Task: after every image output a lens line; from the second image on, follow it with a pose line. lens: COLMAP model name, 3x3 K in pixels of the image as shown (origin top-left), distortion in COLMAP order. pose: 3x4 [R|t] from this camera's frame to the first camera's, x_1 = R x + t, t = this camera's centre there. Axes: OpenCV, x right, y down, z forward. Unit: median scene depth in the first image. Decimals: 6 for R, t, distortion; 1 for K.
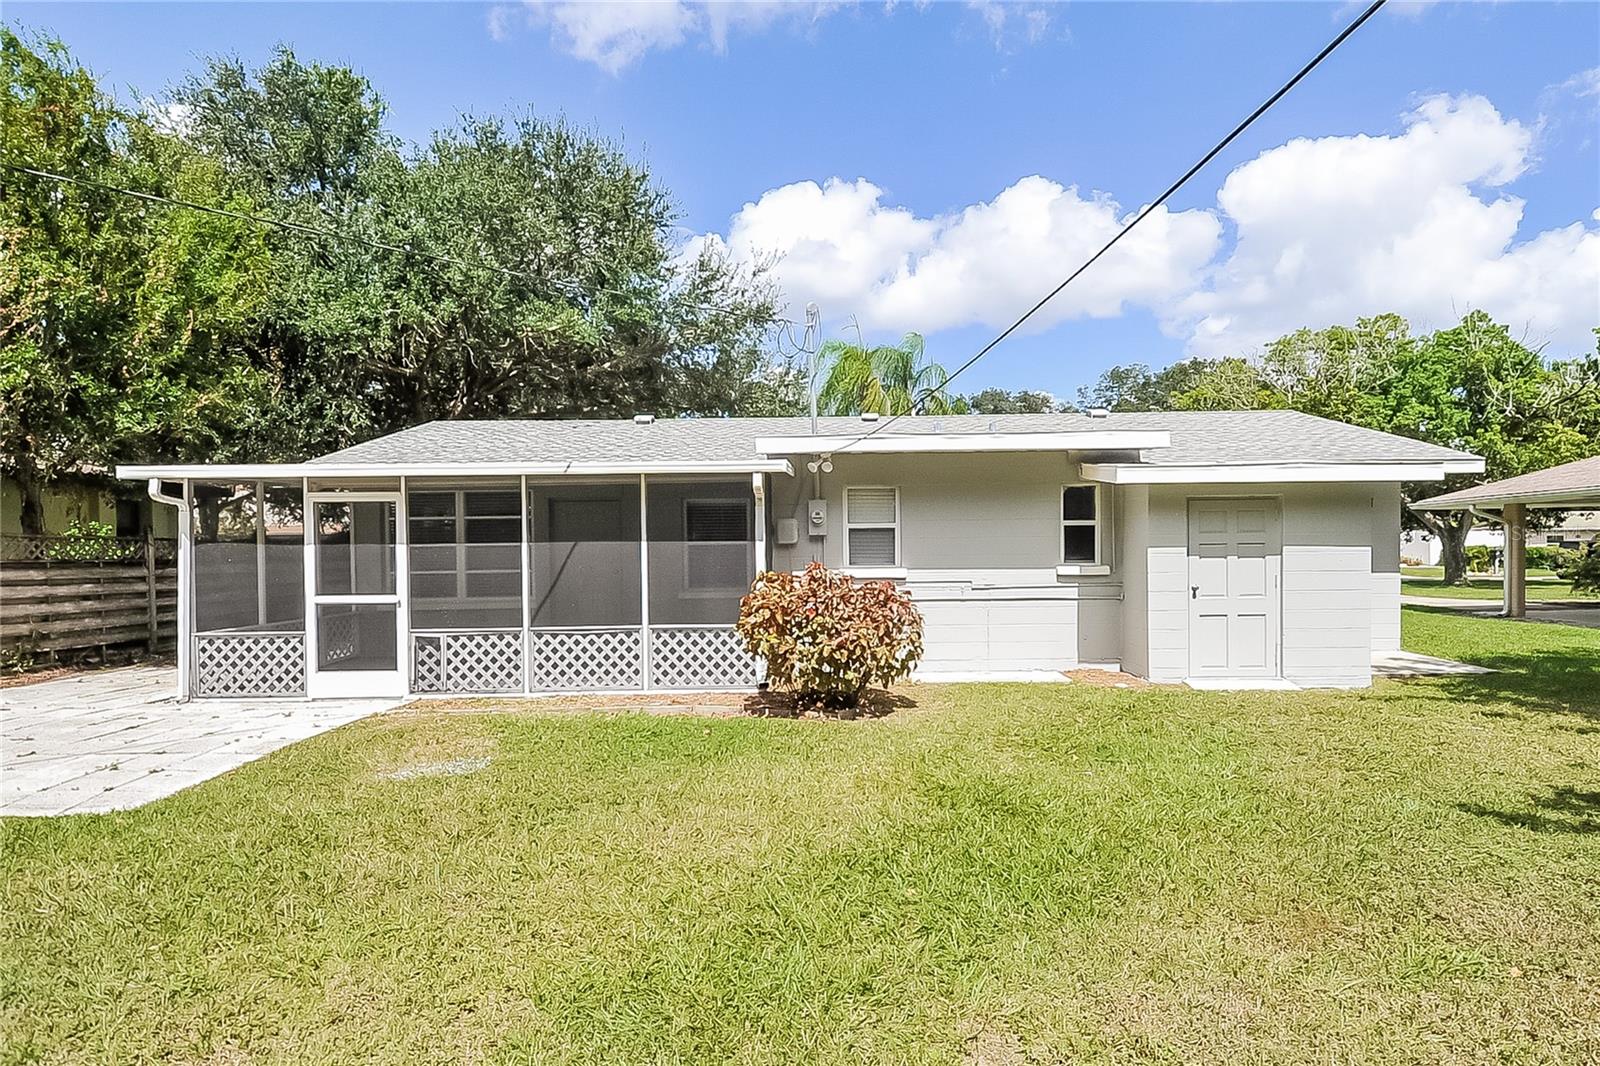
lens RADIAL K [[831.2, 0, 809.1], [0, 831.2, 533.0], [0, 0, 1]] dist [0.123309, -0.080134]
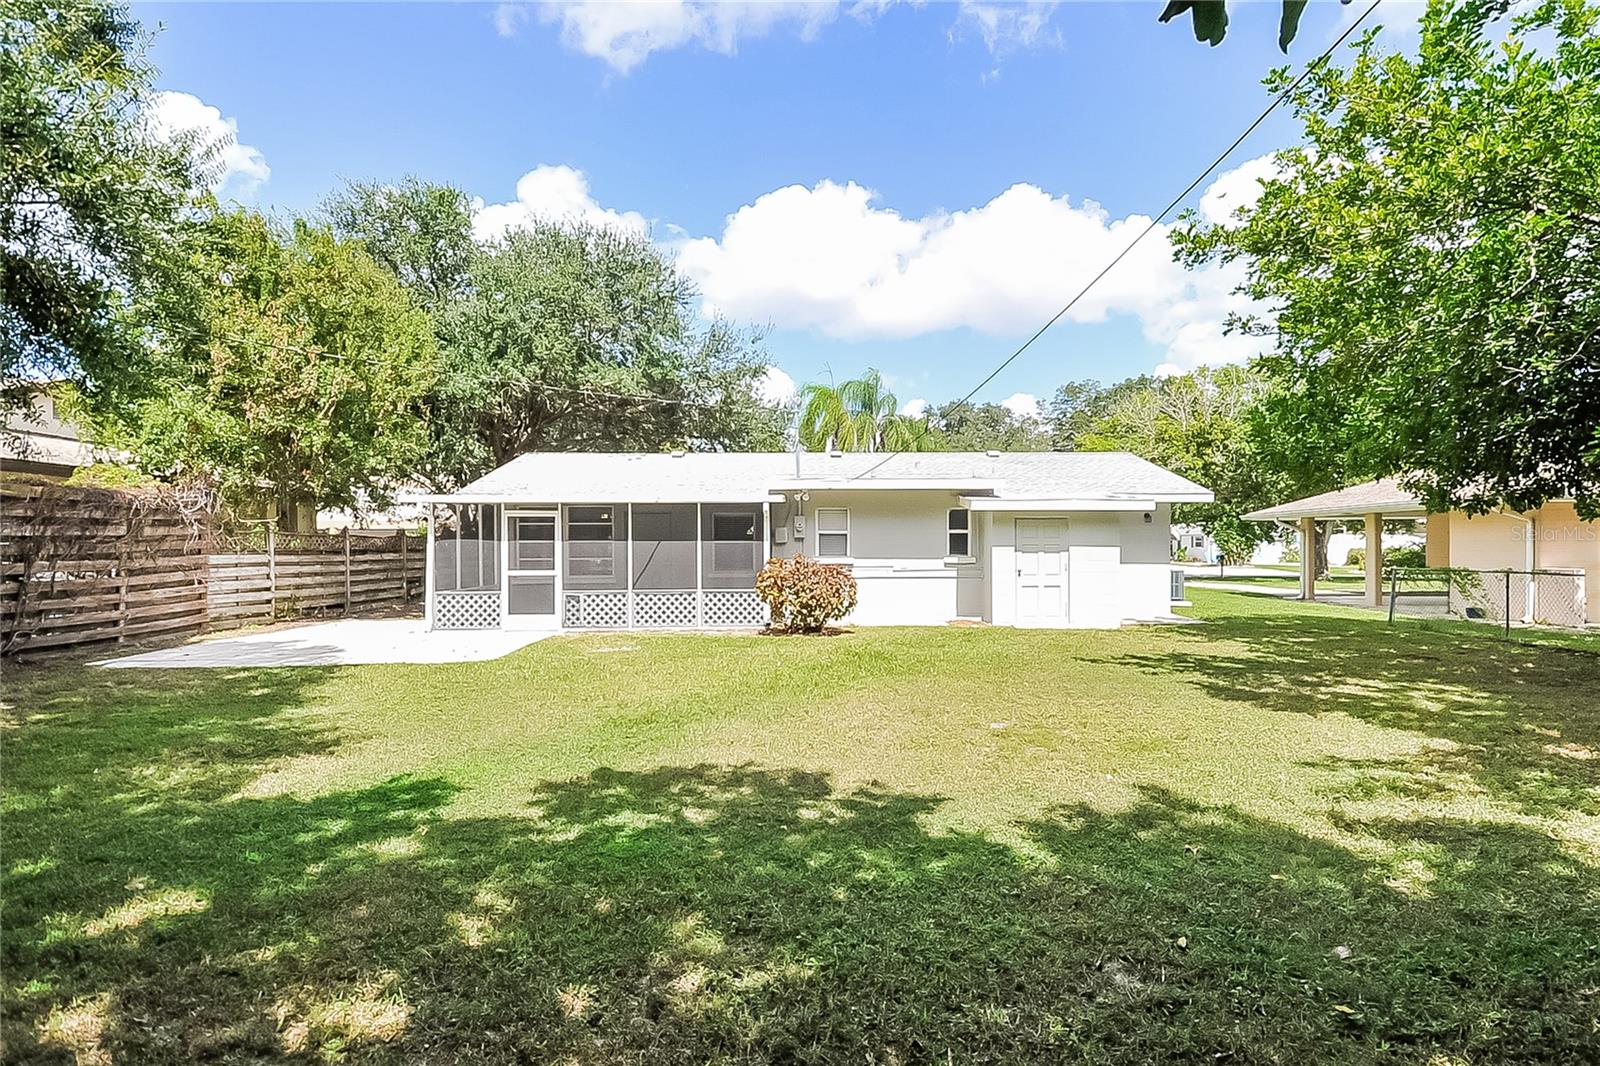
lens RADIAL K [[831.2, 0, 809.1], [0, 831.2, 533.0], [0, 0, 1]] dist [0.123309, -0.080134]
pose [[0.999617, 0.008594, 0.026293, -0.014624], [-0.008659, 0.999960, 0.002332, -0.010743], [-0.026272, -0.002559, 0.999652, -0.651215]]
